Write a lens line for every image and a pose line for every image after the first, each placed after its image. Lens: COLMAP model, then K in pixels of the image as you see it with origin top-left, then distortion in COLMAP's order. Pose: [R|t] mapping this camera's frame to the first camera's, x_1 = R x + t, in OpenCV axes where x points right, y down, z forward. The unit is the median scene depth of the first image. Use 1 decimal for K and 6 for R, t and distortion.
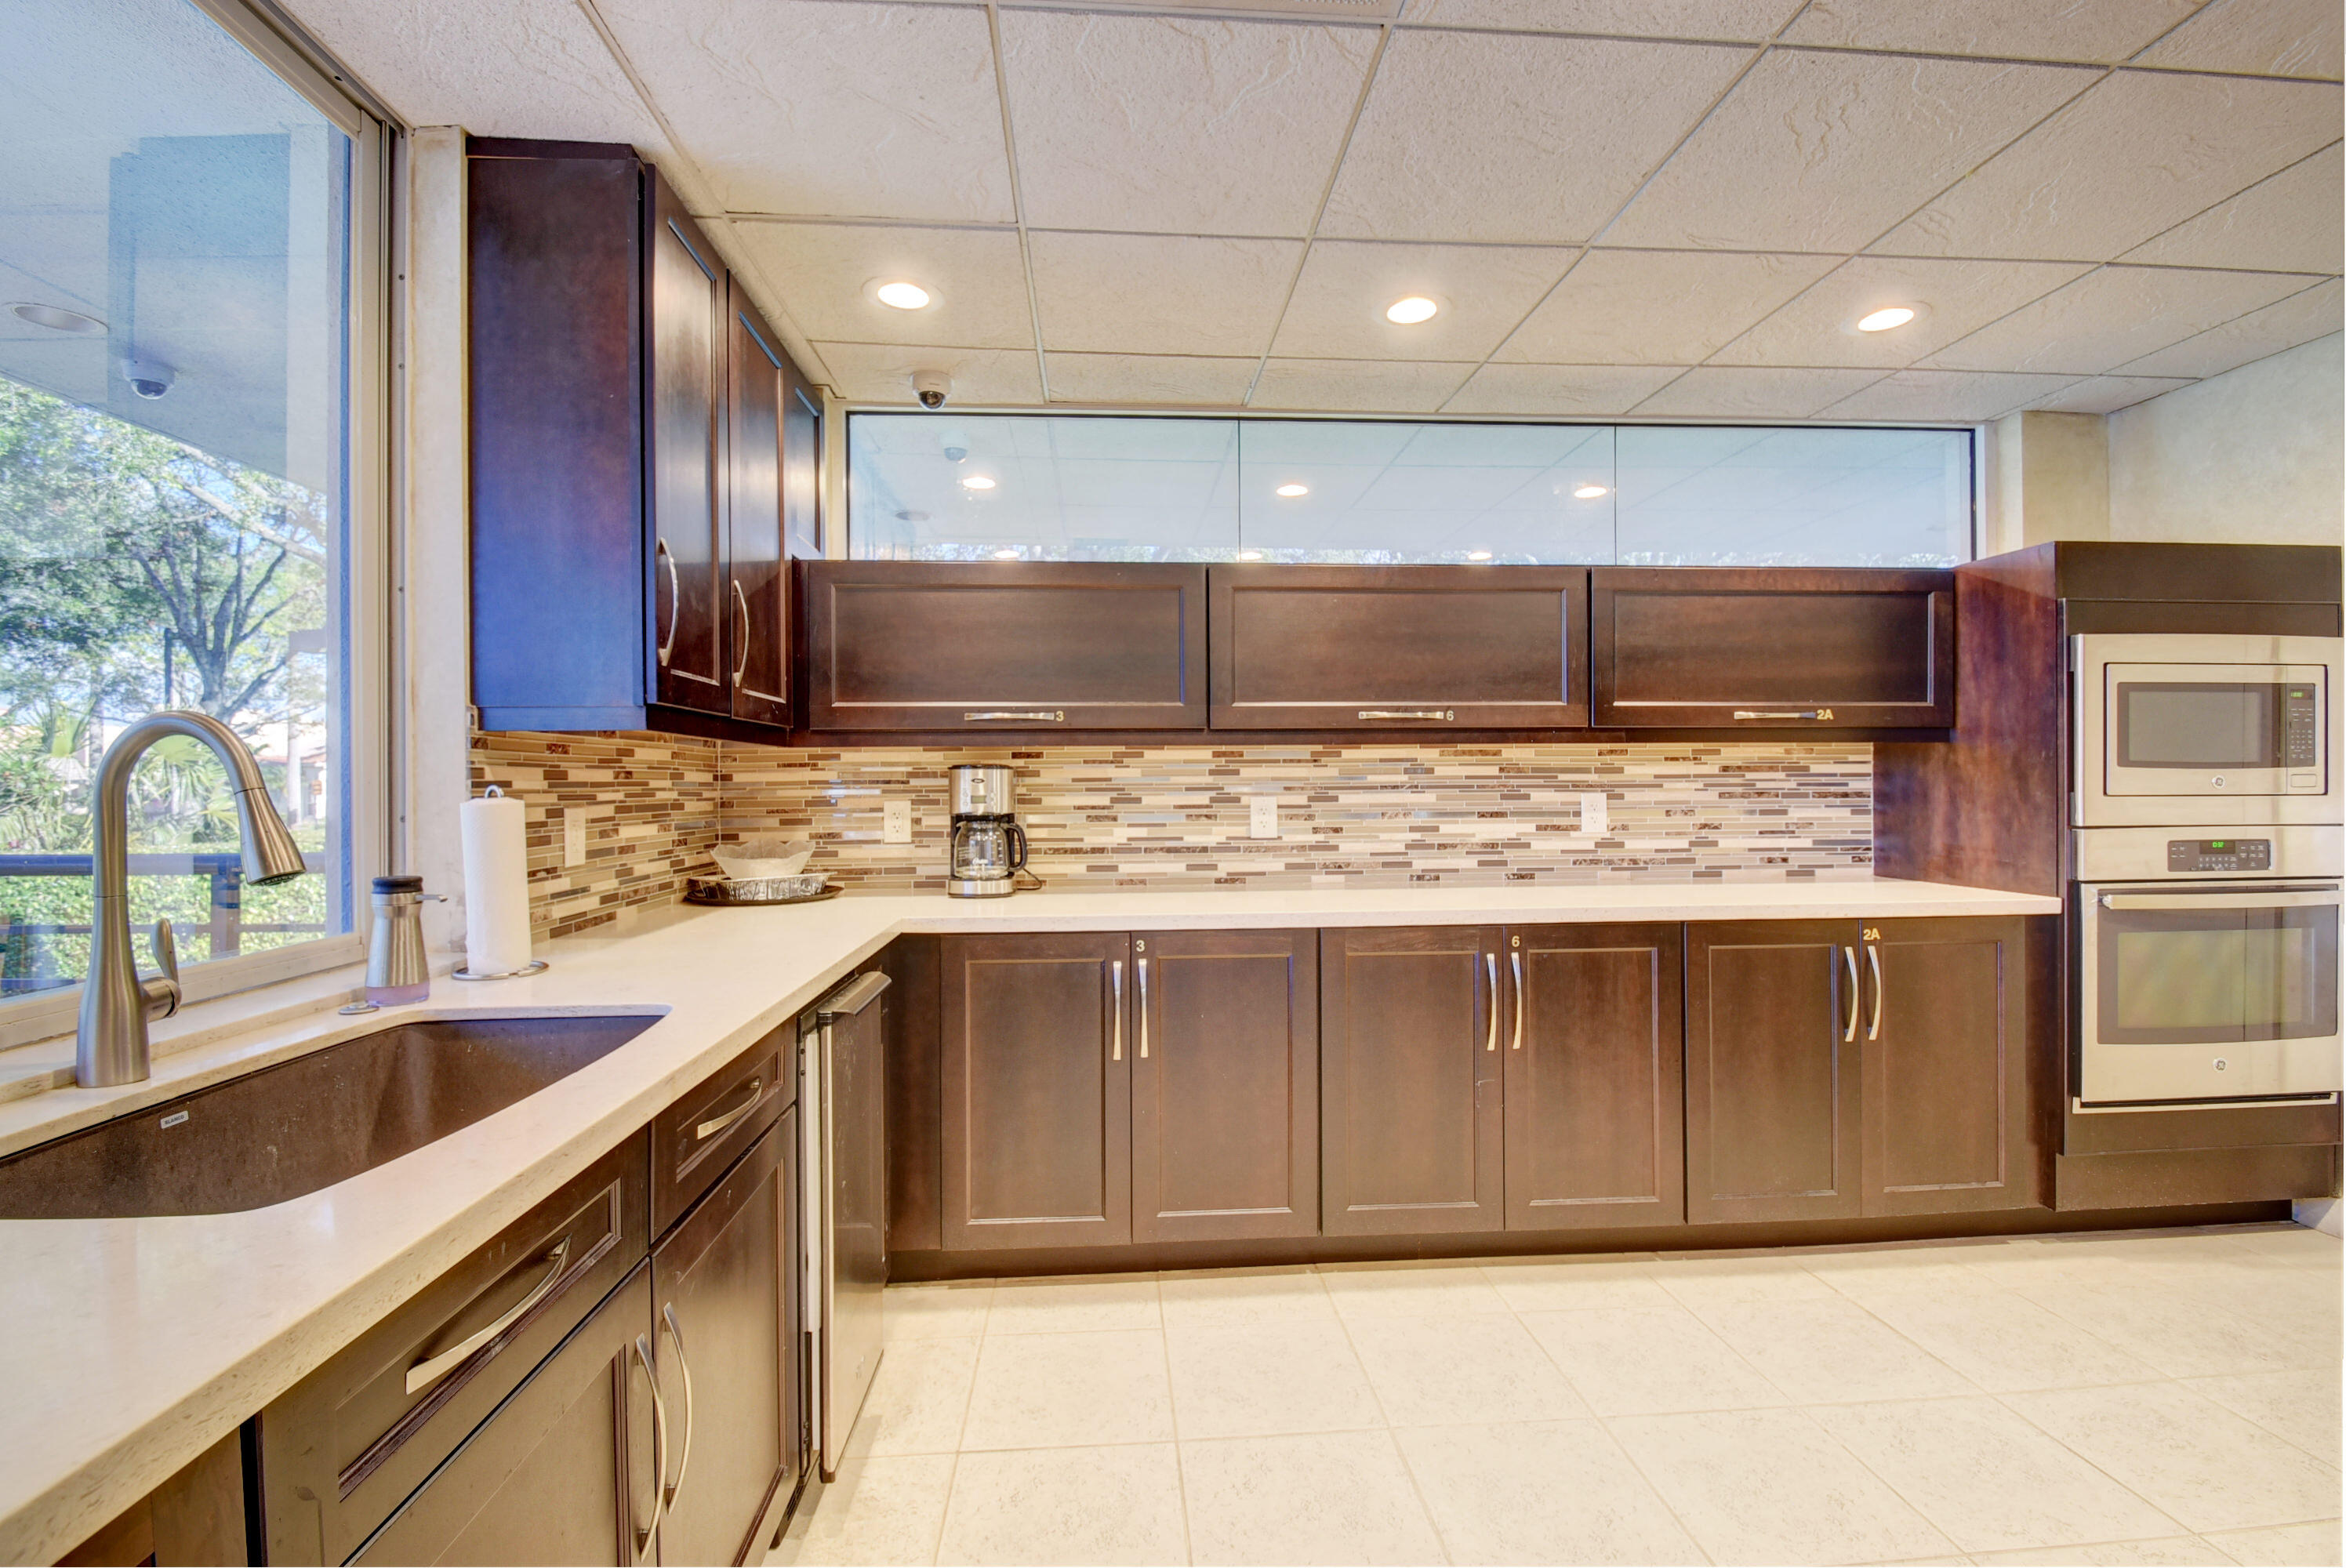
lens RADIAL K [[1038.5, 0, 1172.7], [0, 1038.5, 786.8], [0, 0, 1]] dist [-0.007932, -0.003886]
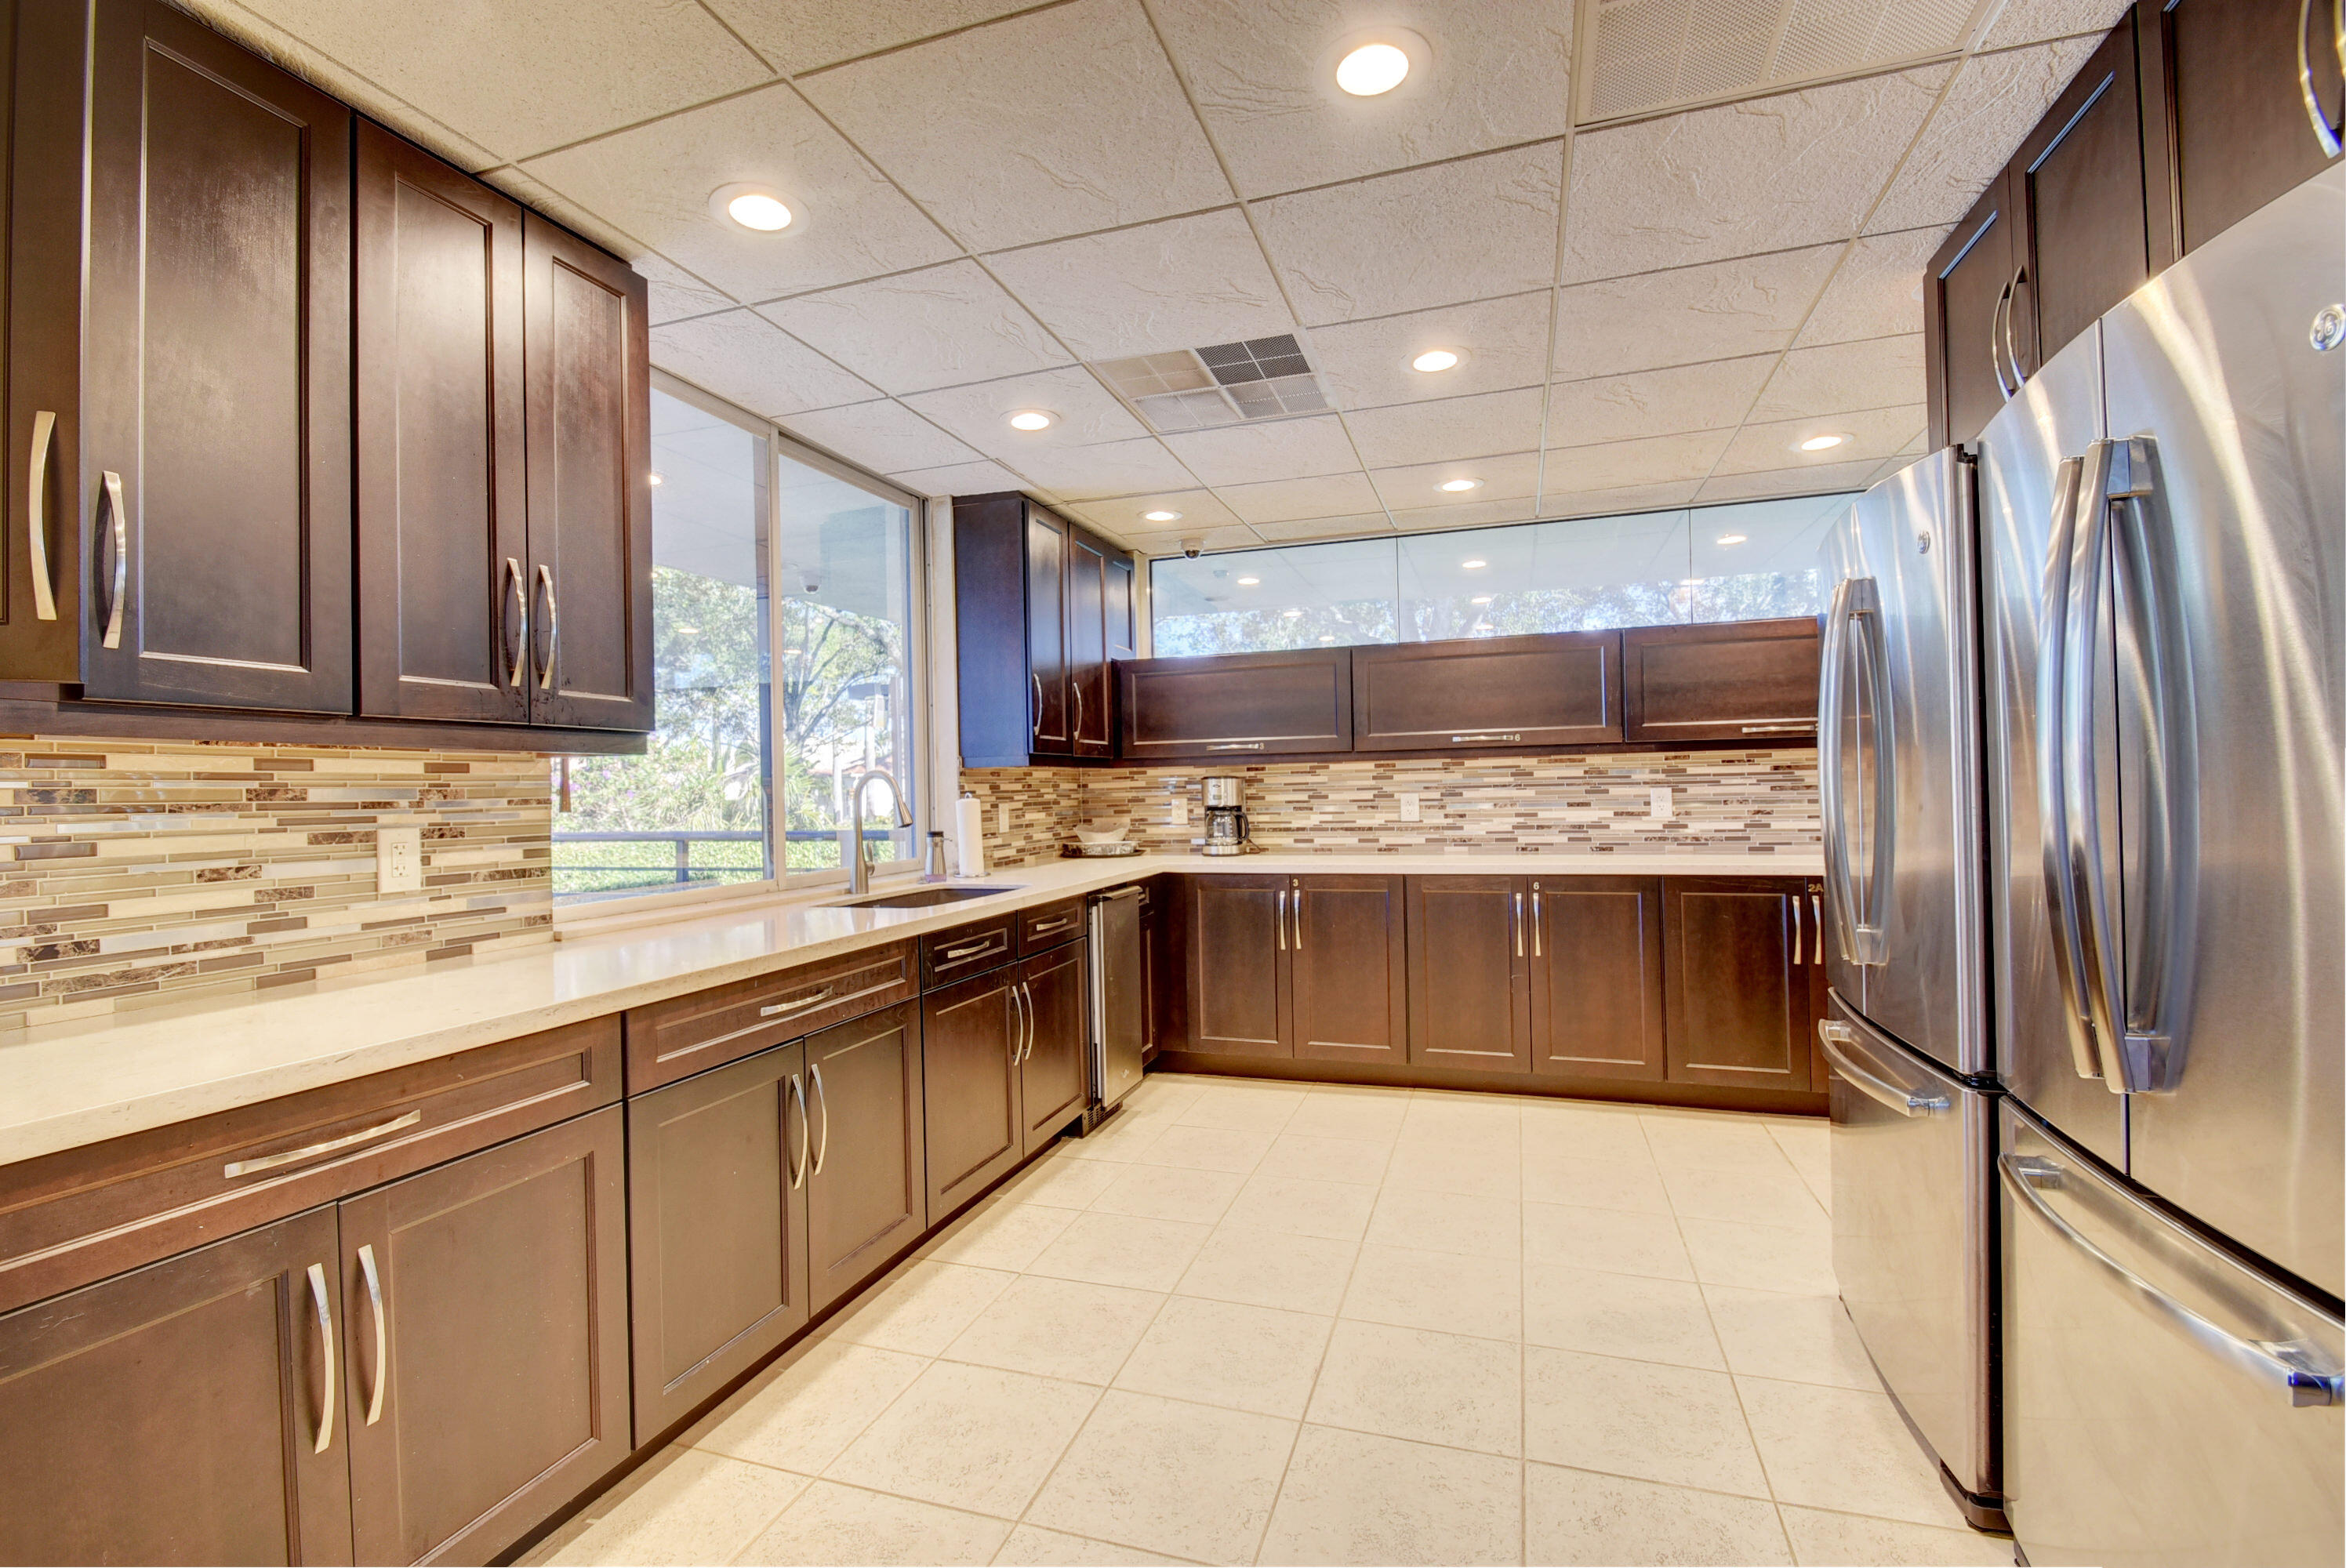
lens RADIAL K [[1038.5, 0, 1171.7], [0, 1038.5, 785.8], [0, 0, 1]] dist [-0.007932, -0.003886]
pose [[0.924680, -0.014261, -0.380477, 0.373655], [0.014404, 0.999893, -0.002472, -0.003173], [0.380472, -0.003194, 0.924787, -0.561470]]
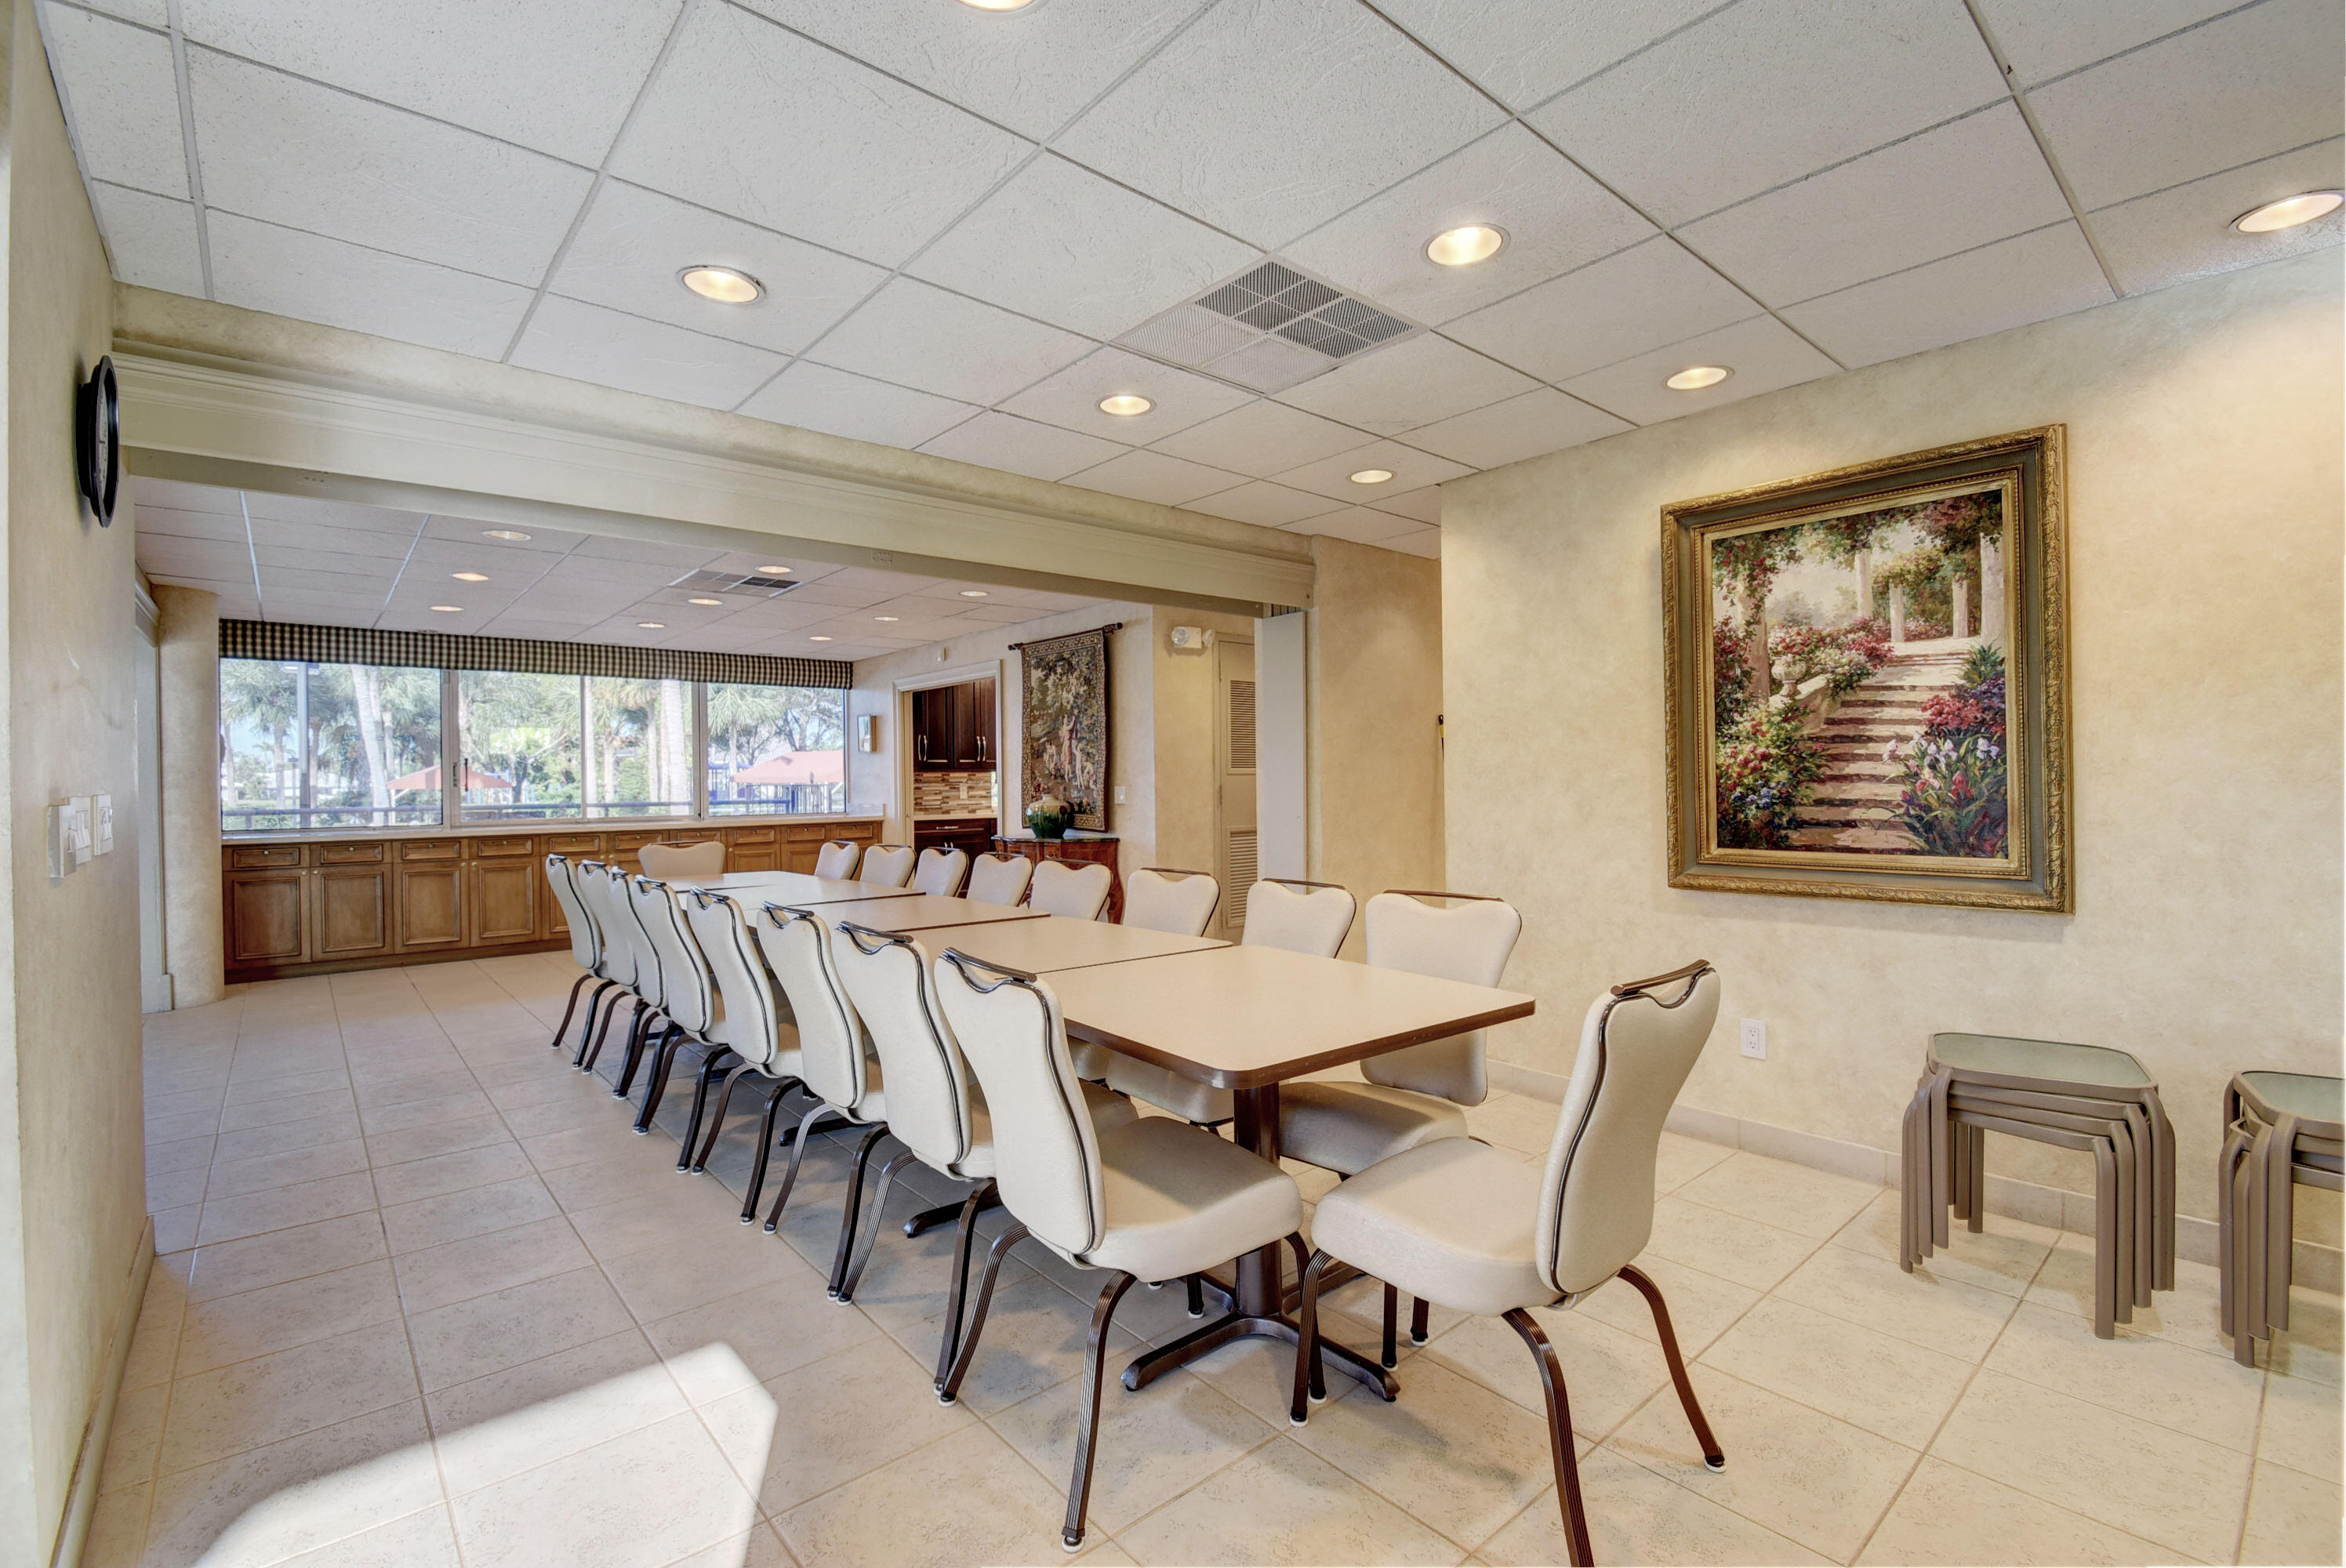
lens RADIAL K [[1038.5, 0, 1174.5], [0, 1038.5, 783.1], [0, 0, 1]] dist [-0.007932, -0.003886]
pose [[0.599728, -0.000563, -0.800204, 1.807769], [0.003774, 0.999991, 0.002125, -0.003094], [0.800195, -0.004295, 0.599724, -1.192989]]
